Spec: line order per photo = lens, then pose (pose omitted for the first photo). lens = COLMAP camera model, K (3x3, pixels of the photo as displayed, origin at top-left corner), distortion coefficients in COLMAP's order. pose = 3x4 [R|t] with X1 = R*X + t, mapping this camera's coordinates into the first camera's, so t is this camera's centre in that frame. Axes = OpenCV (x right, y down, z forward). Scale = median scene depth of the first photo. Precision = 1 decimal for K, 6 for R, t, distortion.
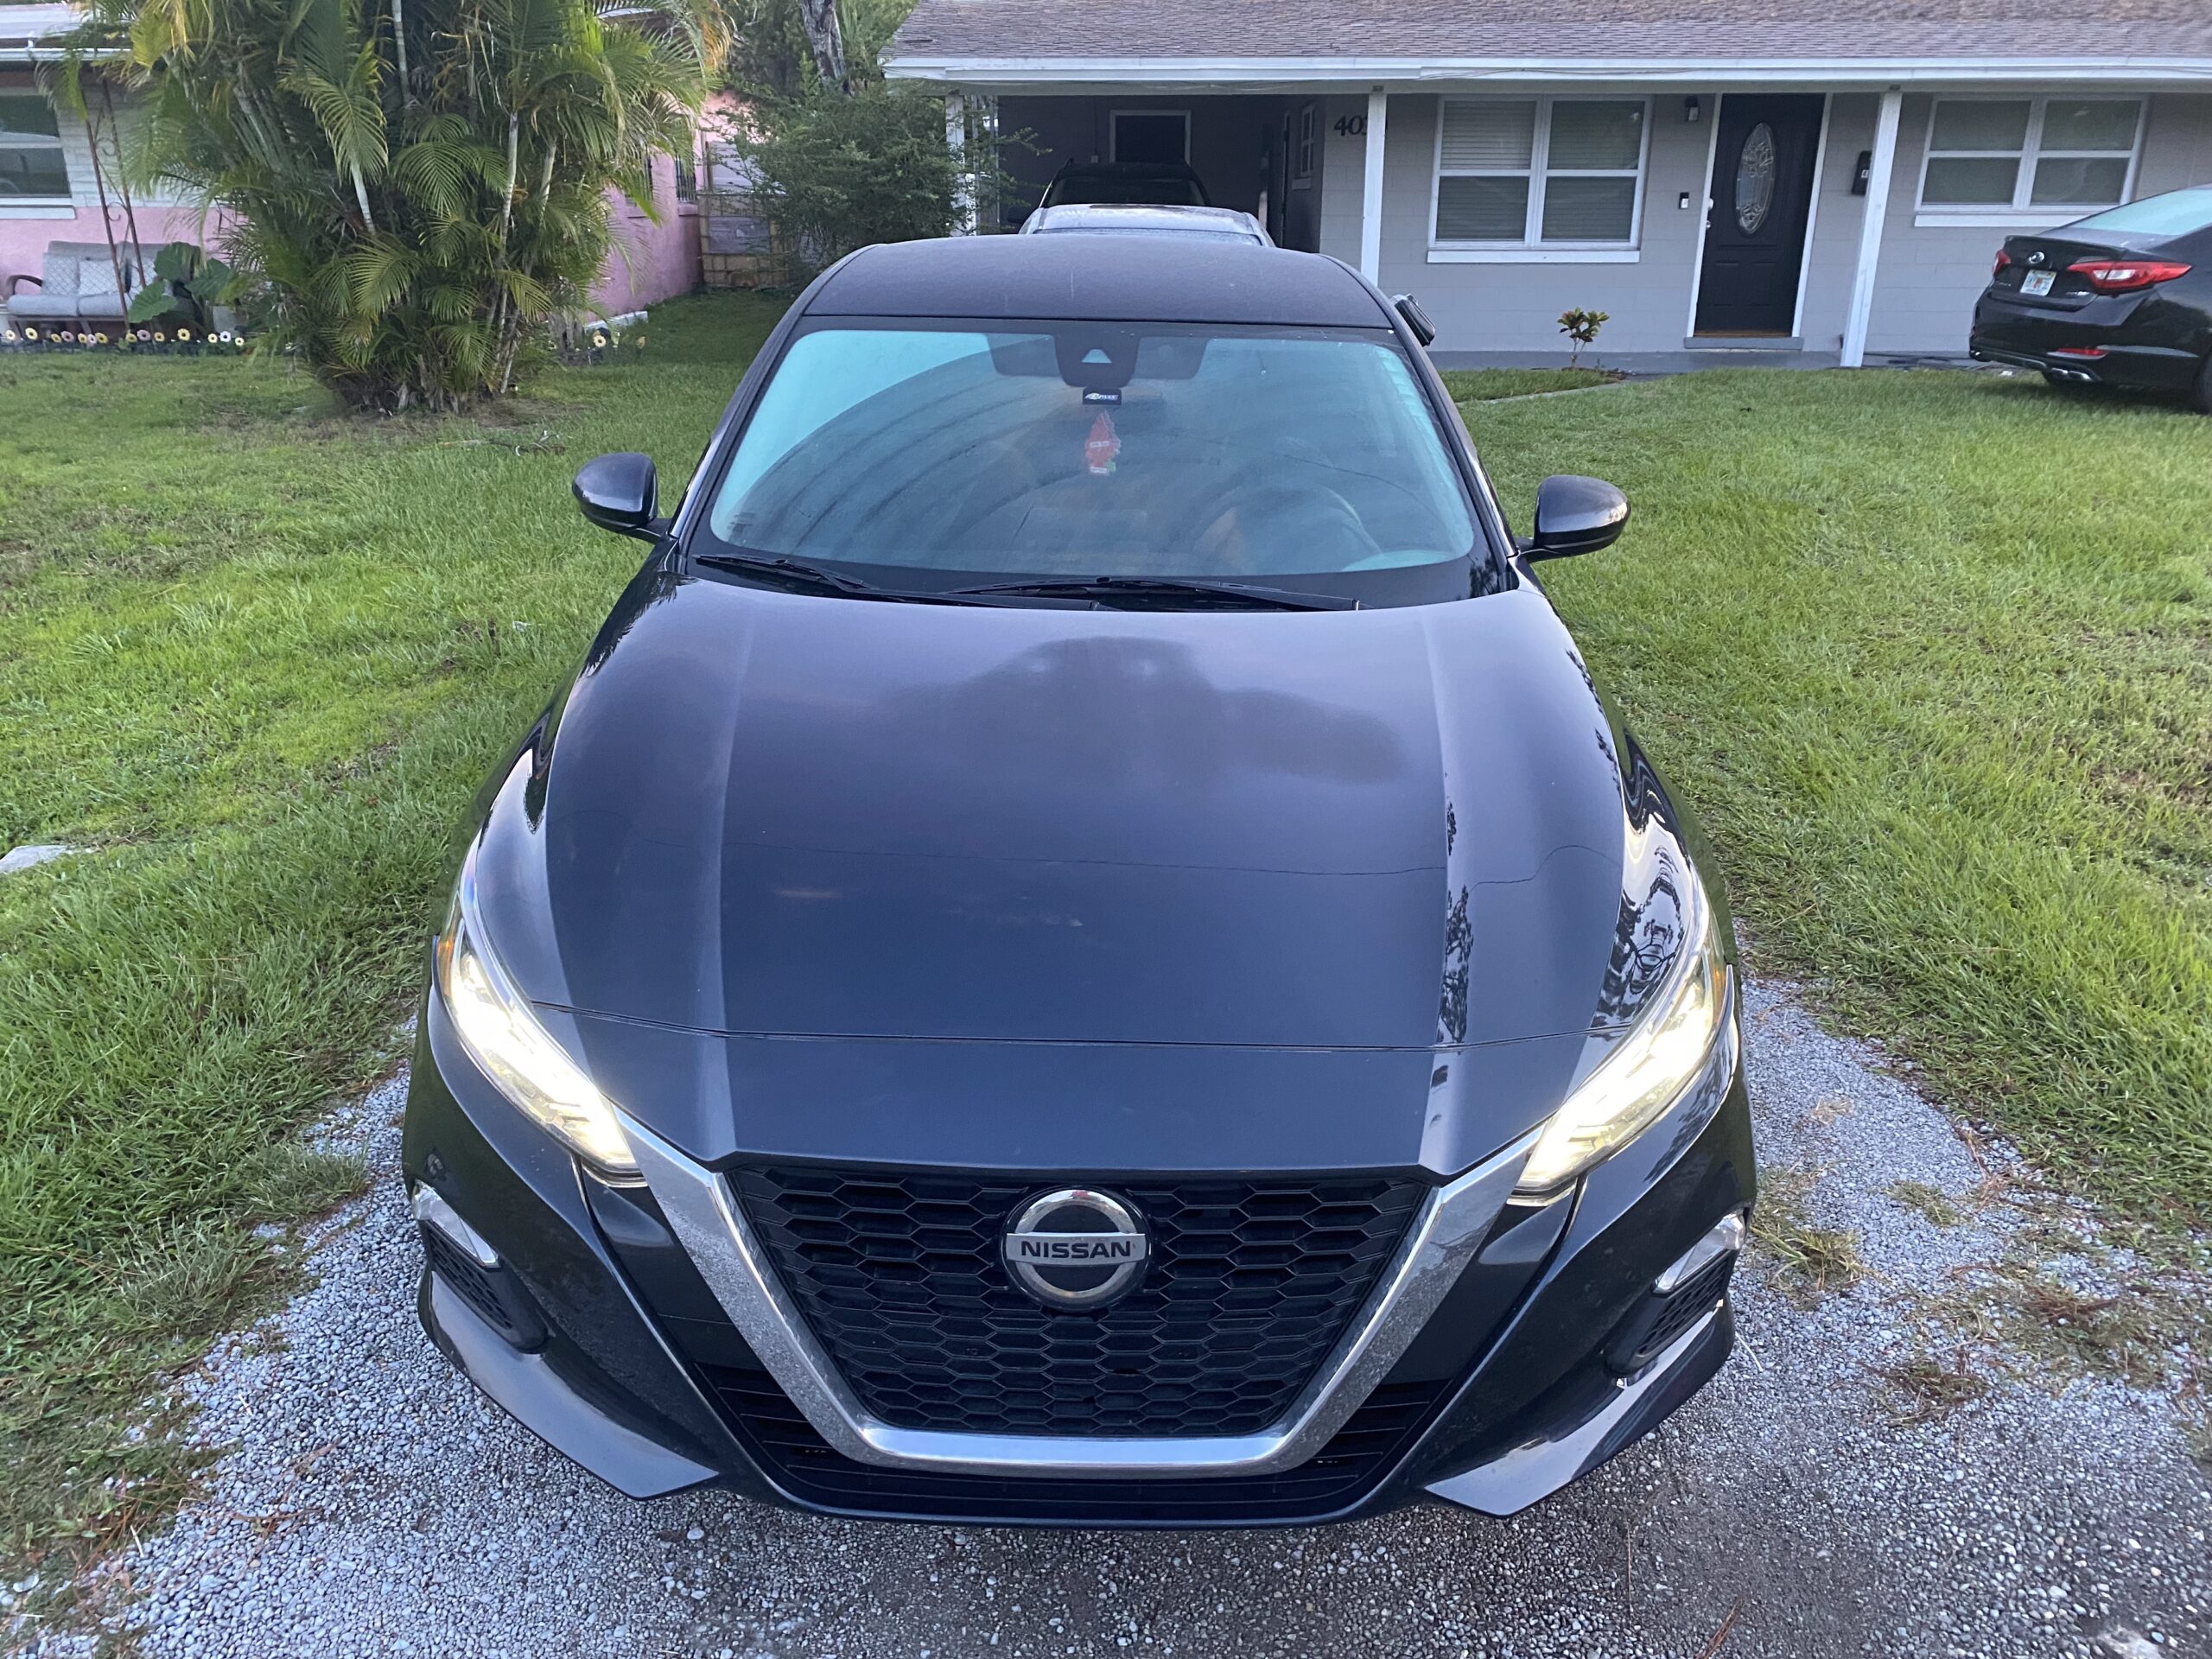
lens RADIAL K [[1671.0, 0, 1106.0], [0, 1671.0, 829.5], [0, 0, 1]] dist [0.000901, -0.005475]
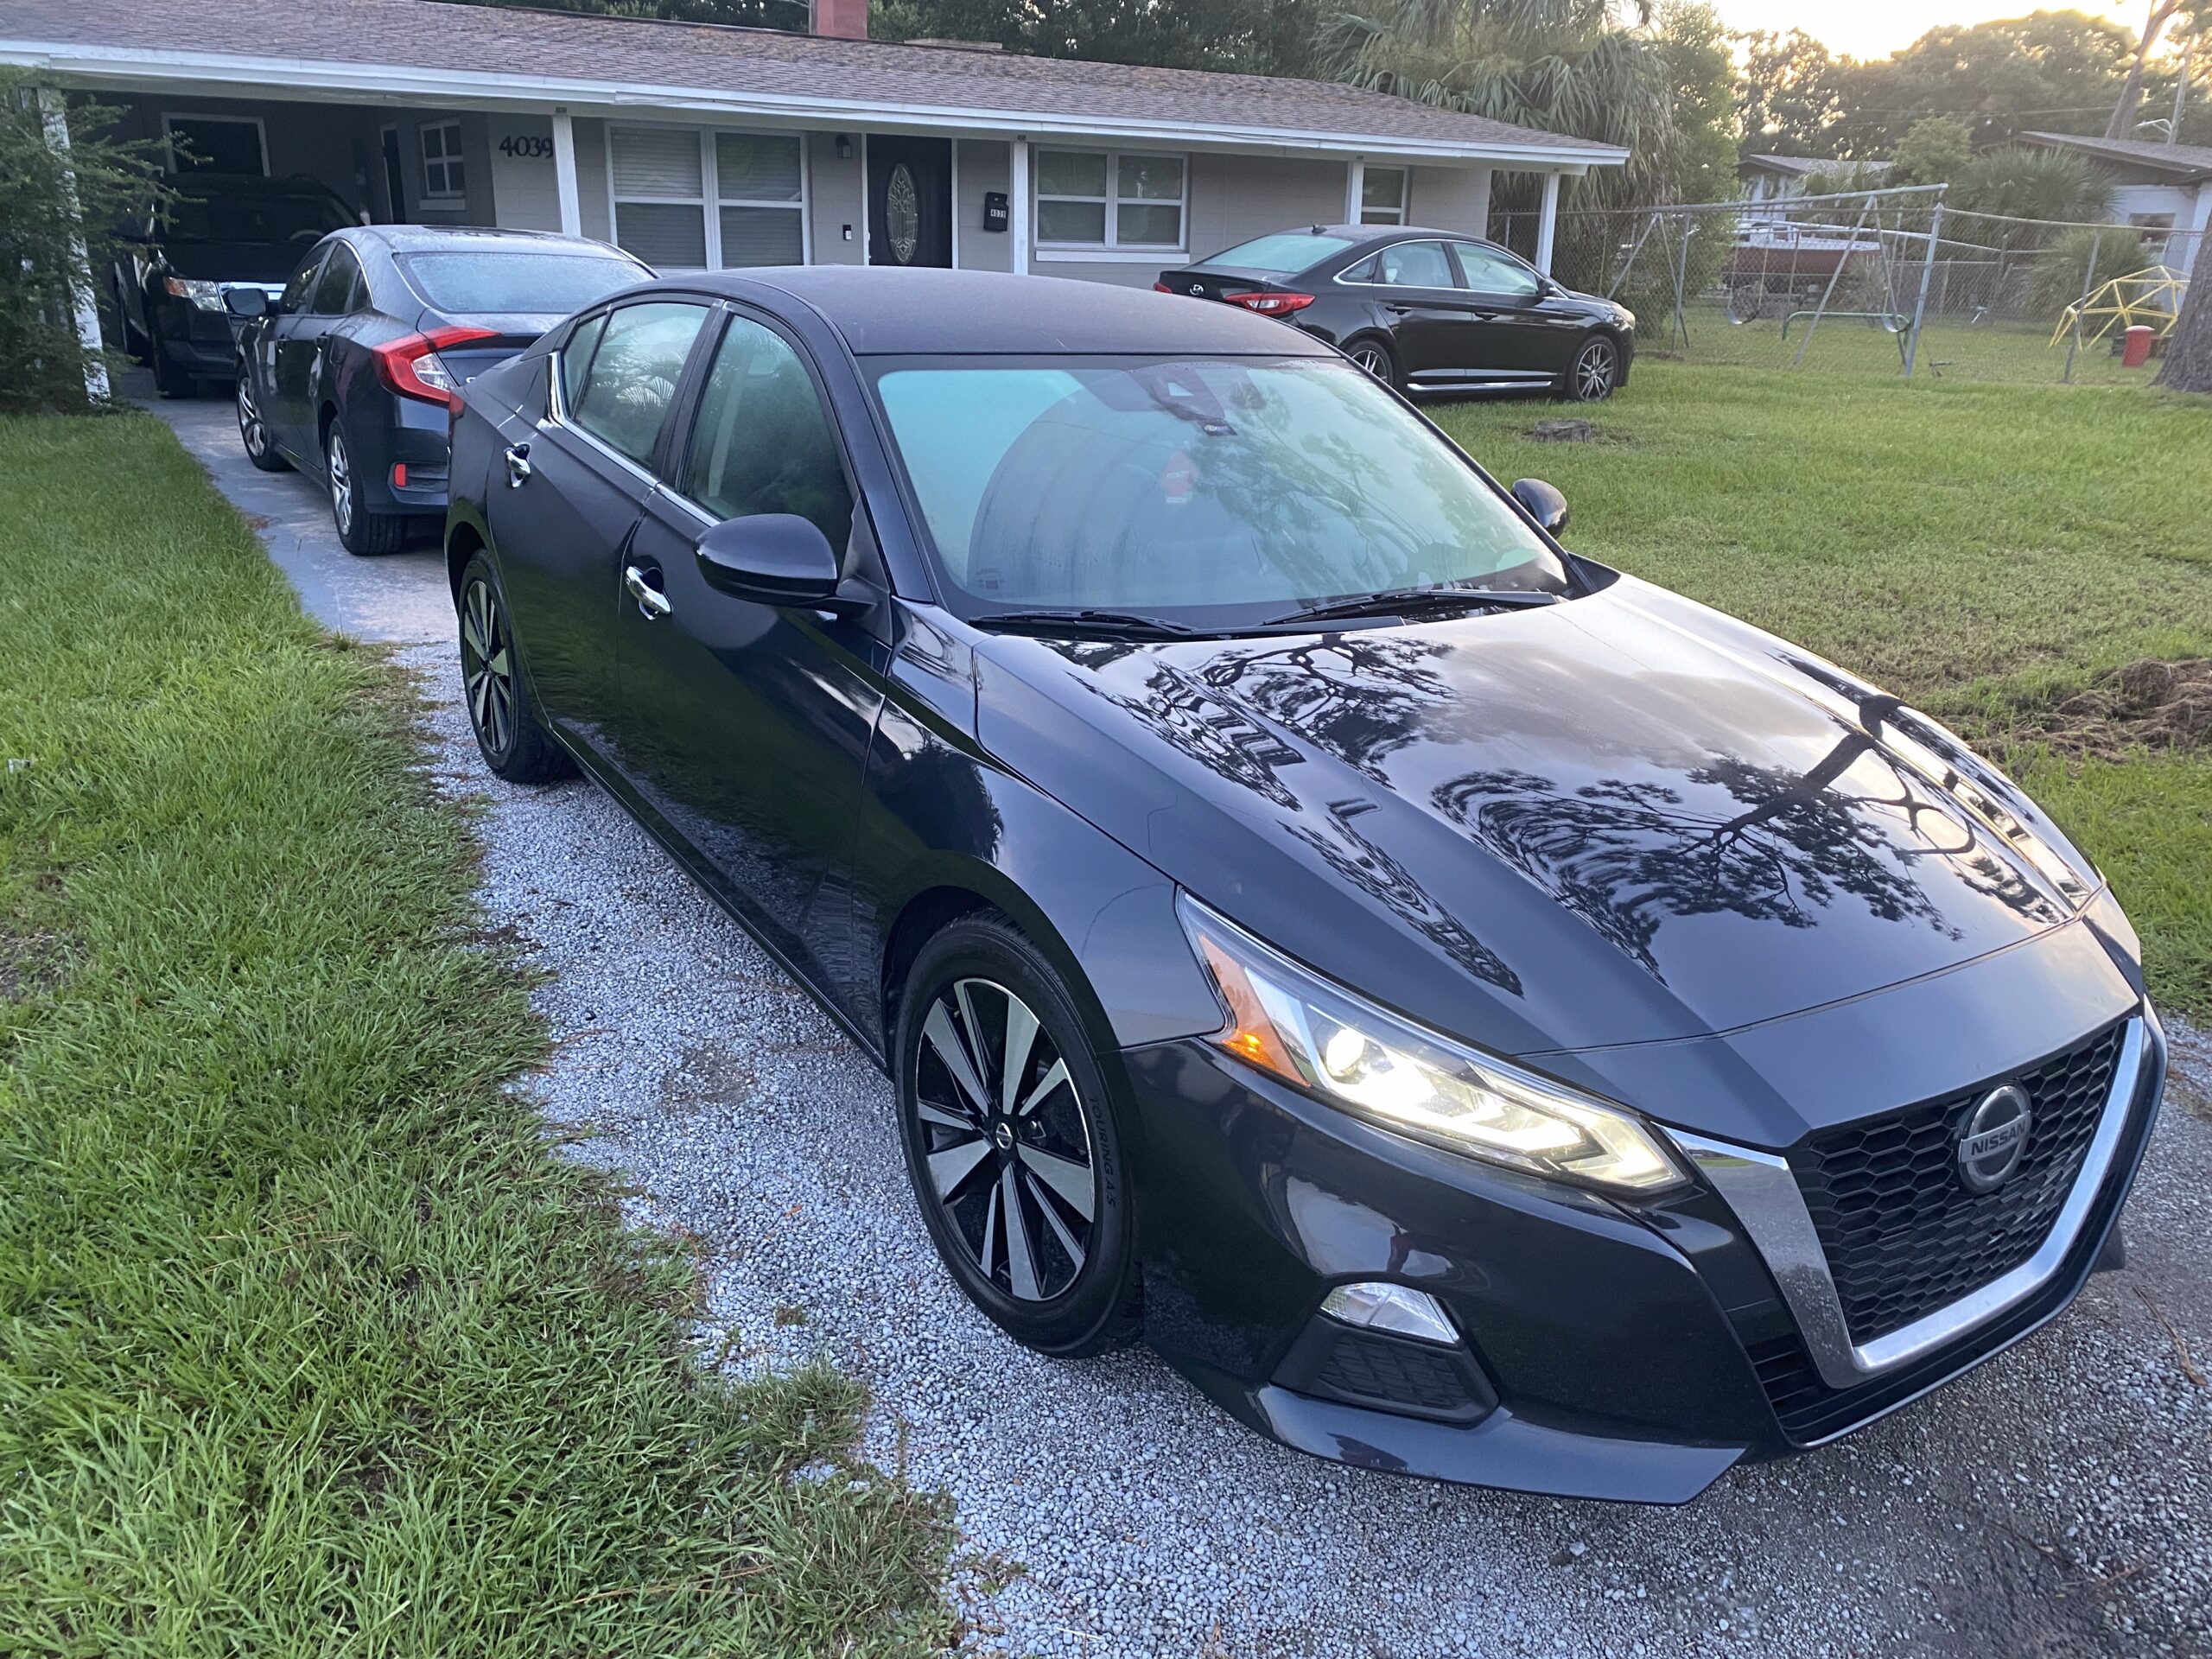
lens RADIAL K [[1677.2, 0, 1106.6], [0, 1677.2, 821.5], [0, 0, 1]] dist [0.003171, -0.004224]
pose [[0.841376, -0.157406, 0.517020, -0.127066], [0.167241, 0.985522, 0.027879, -0.012282], [-0.513923, 0.063010, 0.855519, 0.032964]]
